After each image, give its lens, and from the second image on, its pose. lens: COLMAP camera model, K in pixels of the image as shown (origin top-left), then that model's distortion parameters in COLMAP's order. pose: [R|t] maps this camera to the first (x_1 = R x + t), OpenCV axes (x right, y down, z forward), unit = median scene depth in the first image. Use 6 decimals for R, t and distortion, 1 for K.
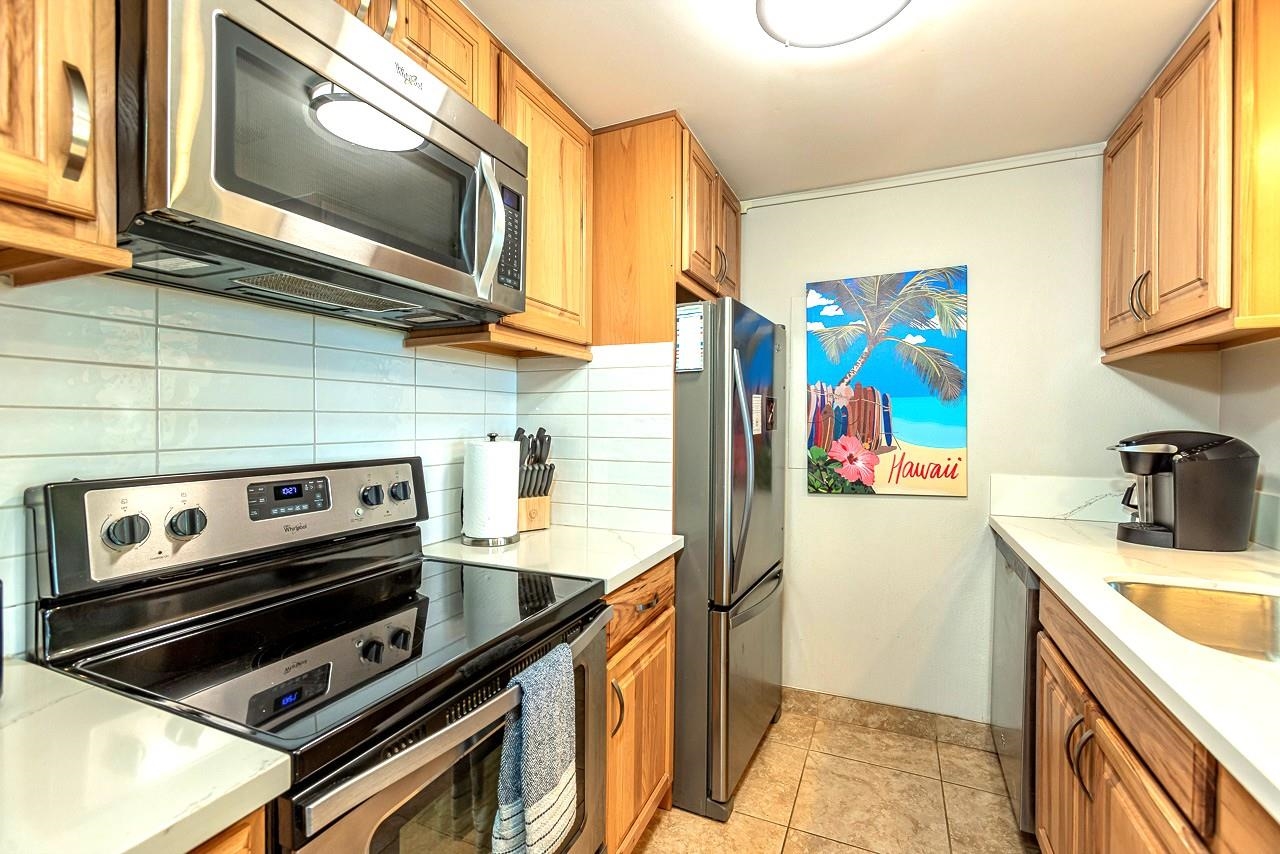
lens RADIAL K [[577.9, 0, 649.4], [0, 577.9, 420.6], [0, 0, 1]] dist [-0.004157, 0.004760]
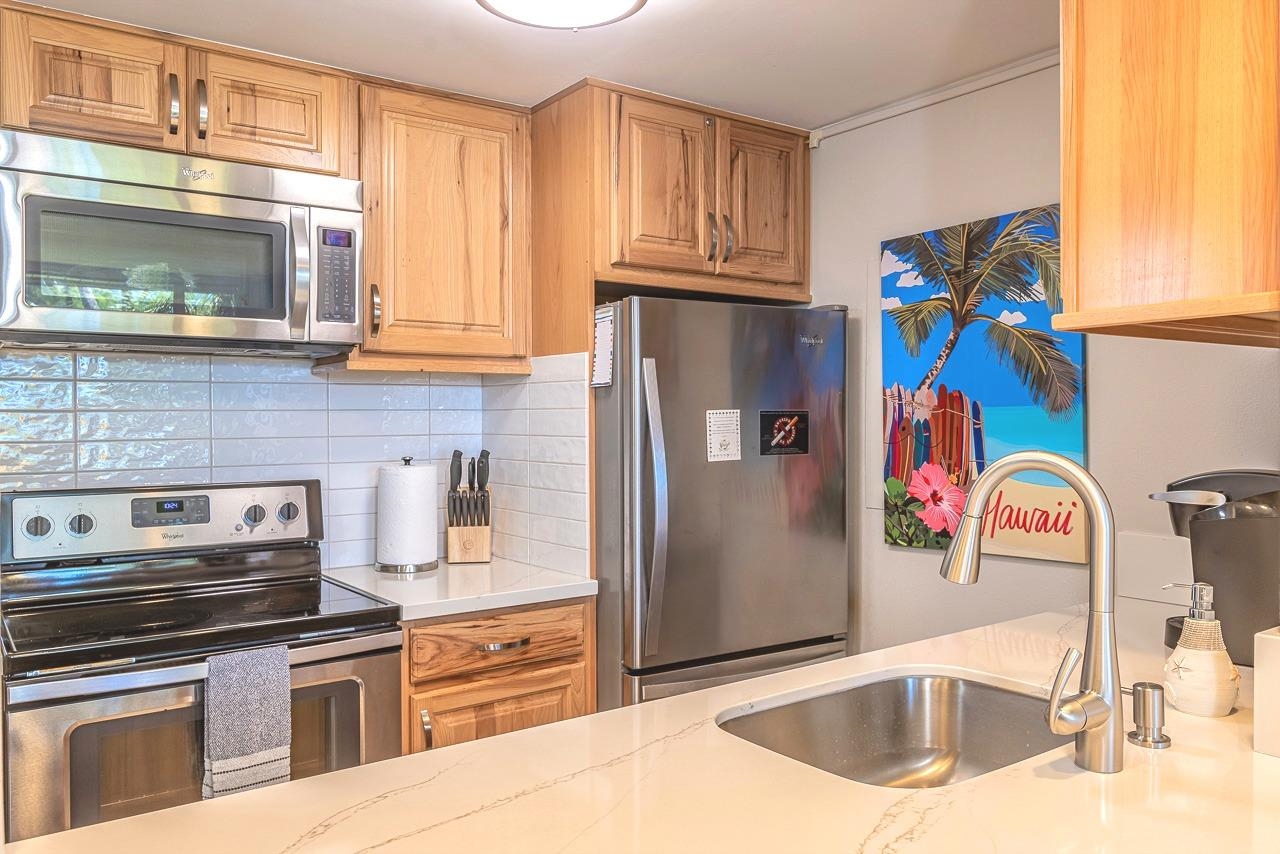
lens RADIAL K [[952.4, 0, 633.7], [0, 952.4, 415.4], [0, 0, 1]] dist [0.044341, -0.000014]
pose [[0.874034, -0.005907, -0.485829, 0.622095], [0.004954, 0.999982, -0.003246, -0.029750], [0.485839, 0.000430, 0.874048, -0.156226]]
